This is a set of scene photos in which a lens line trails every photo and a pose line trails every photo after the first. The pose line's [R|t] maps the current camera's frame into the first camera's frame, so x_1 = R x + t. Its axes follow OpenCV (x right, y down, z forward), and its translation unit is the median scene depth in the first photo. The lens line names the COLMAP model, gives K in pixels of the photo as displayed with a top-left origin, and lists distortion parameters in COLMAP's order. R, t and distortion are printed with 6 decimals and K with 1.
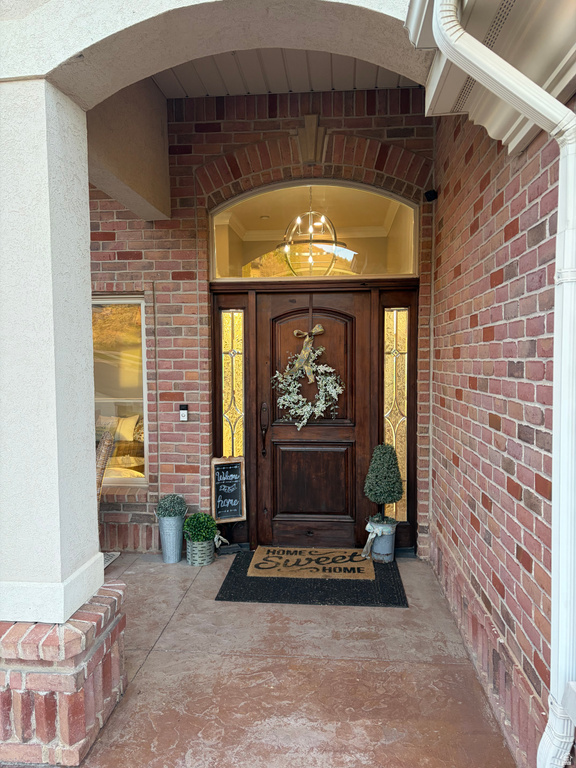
lens RADIAL K [[577.1, 0, 291.2], [0, 577.1, 387.8], [0, 0, 1]] dist [0.049160, -0.061438]
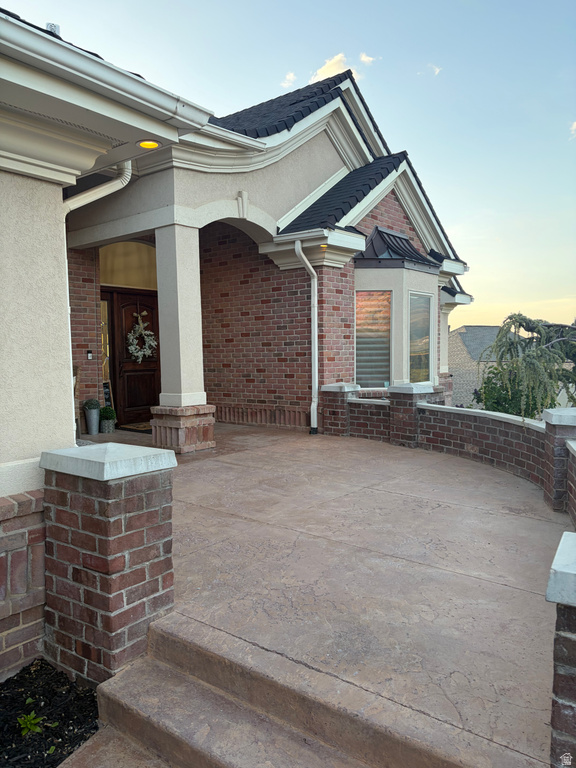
lens RADIAL K [[577.1, 0, 291.2], [0, 577.1, 387.8], [0, 0, 1]] dist [0.049160, -0.061438]
pose [[0.545926, -0.054561, 0.836055, -1.394613], [0.053192, 0.998121, 0.030404, 0.126372], [-0.836143, 0.027874, 0.547803, -0.548520]]
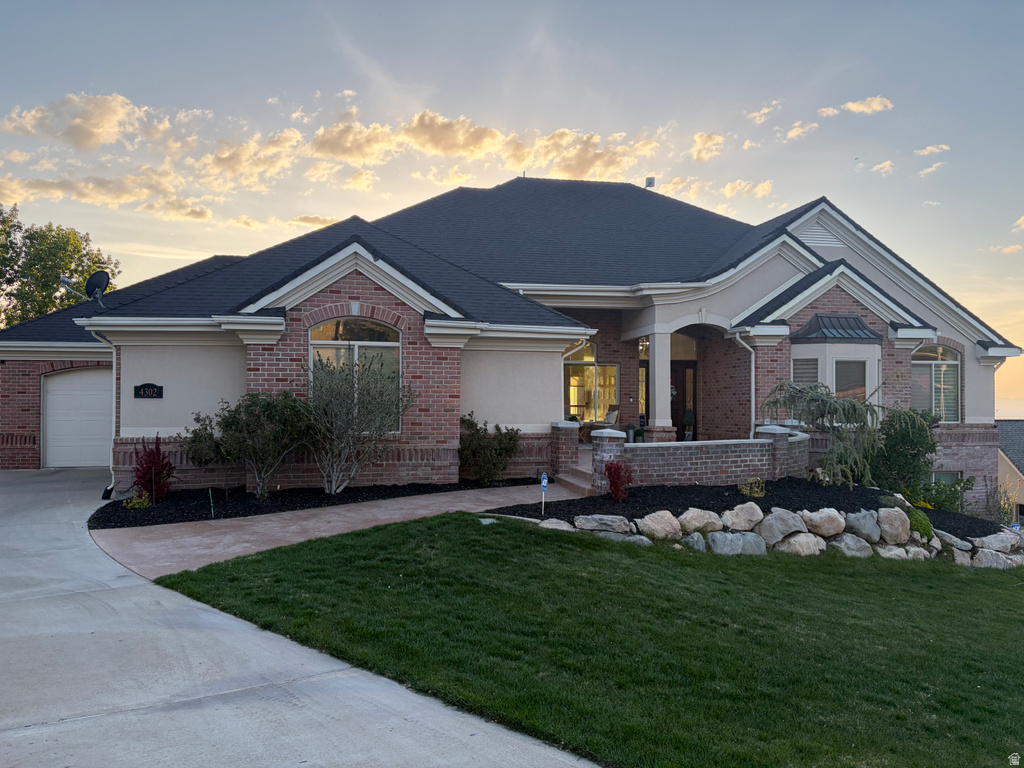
lens RADIAL K [[769.5, 0, 512.0], [0, 769.5, 384.0], [0, 0, 1]] dist [0.049160, -0.061438]
pose [[0.956878, 0.016744, 0.290006, -2.101215], [0.004542, 0.997353, -0.072570, 0.271418], [-0.290453, 0.070758, 0.954269, -2.966210]]
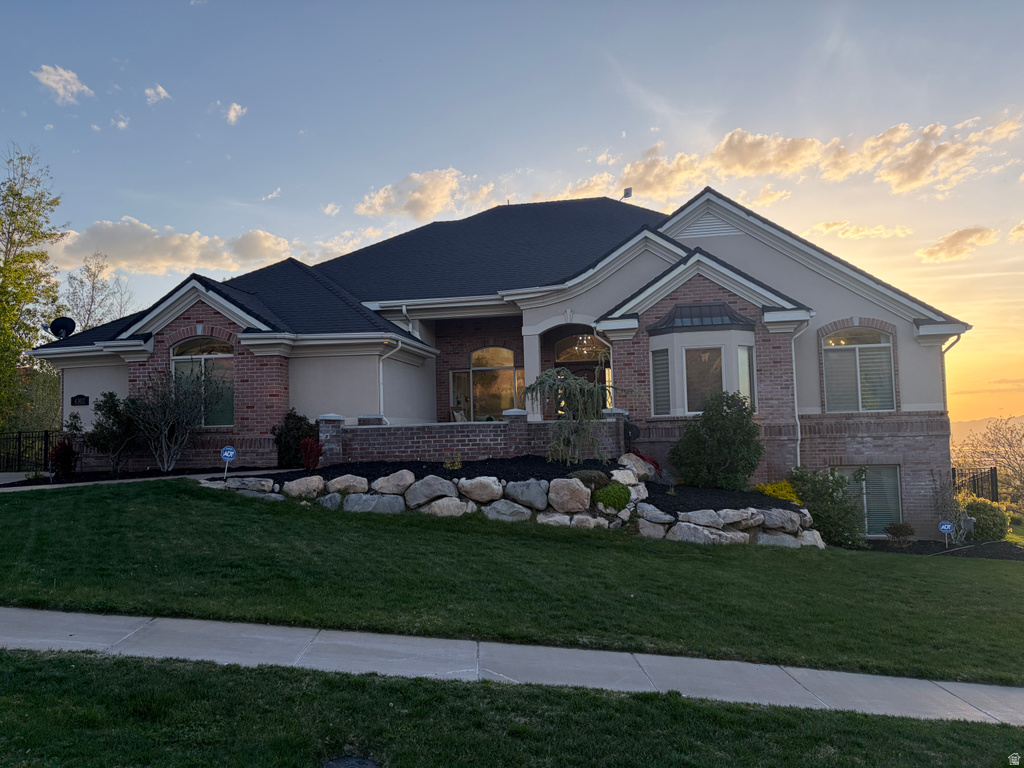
lens RADIAL K [[766.8, 0, 512.0], [0, 766.8, 384.0], [0, 0, 1]] dist [0.129506, -0.321687]
pose [[0.996624, -0.020852, -0.079409, -0.026424], [0.011147, 0.992621, -0.120747, 0.504468], [0.081340, 0.119454, 0.989502, -3.599252]]
